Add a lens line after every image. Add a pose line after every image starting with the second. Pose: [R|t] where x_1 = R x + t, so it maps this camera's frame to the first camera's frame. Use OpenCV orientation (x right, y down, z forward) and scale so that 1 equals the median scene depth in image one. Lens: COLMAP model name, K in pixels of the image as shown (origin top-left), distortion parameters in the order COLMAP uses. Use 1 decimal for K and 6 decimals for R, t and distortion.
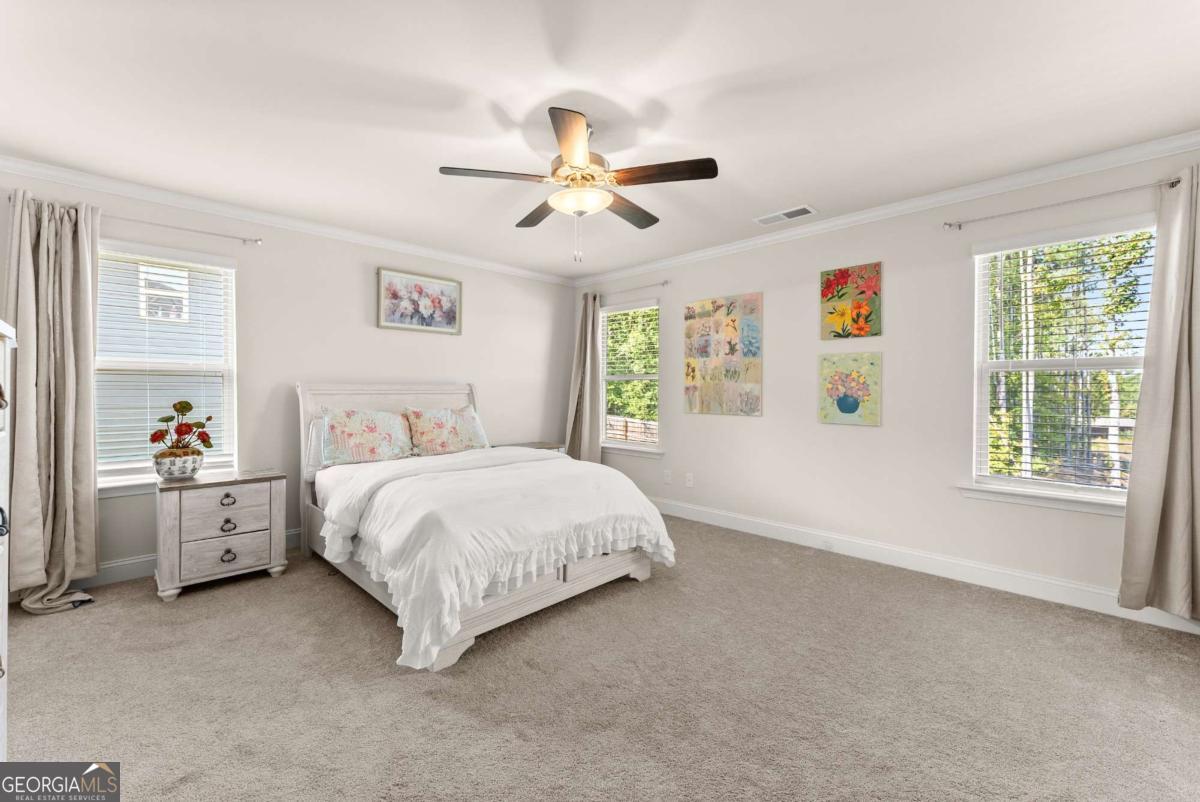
lens RADIAL K [[489.7, 0, 605.2], [0, 489.7, 382.3], [0, 0, 1]] dist [-0.001072, -0.000052]
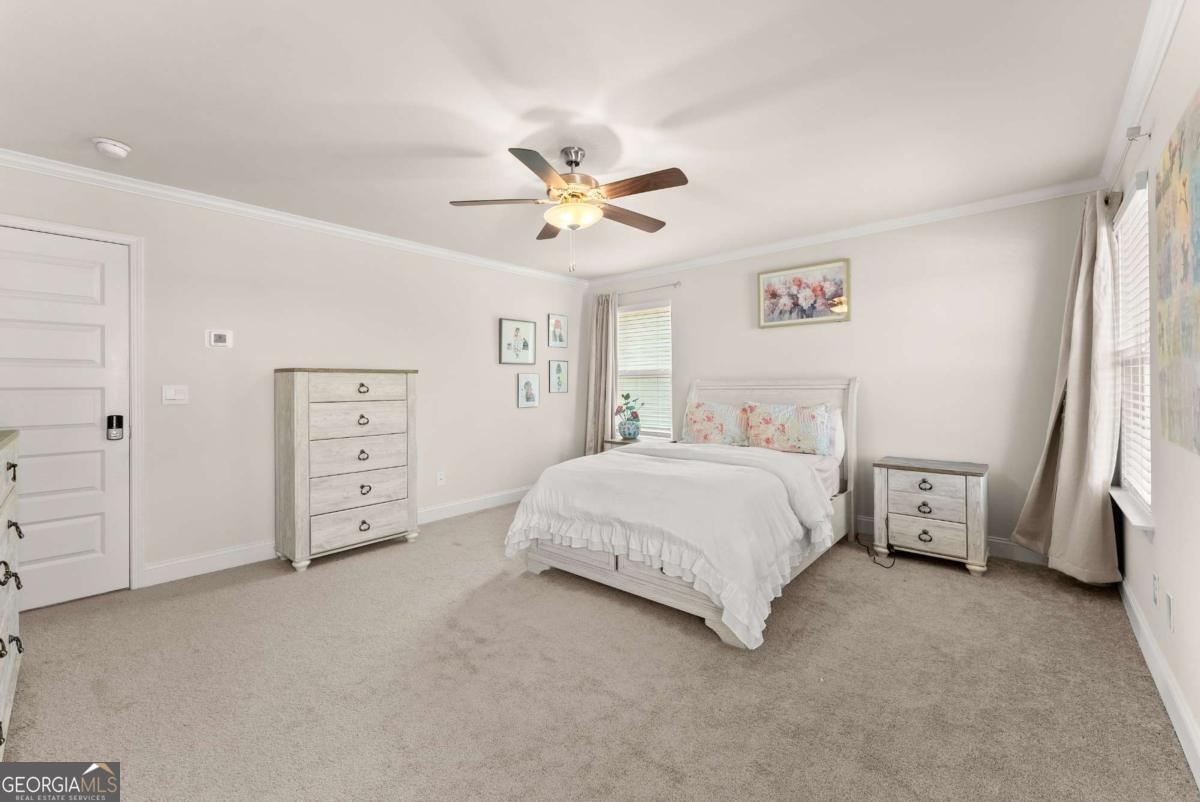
lens RADIAL K [[489.7, 0, 605.2], [0, 489.7, 382.3], [0, 0, 1]] dist [-0.001072, -0.000052]
pose [[0.055926, -0.006053, -0.998417, 0.596043], [0.030546, 0.999524, -0.004349, 0.003236], [0.997968, -0.030254, 0.056084, 0.572051]]
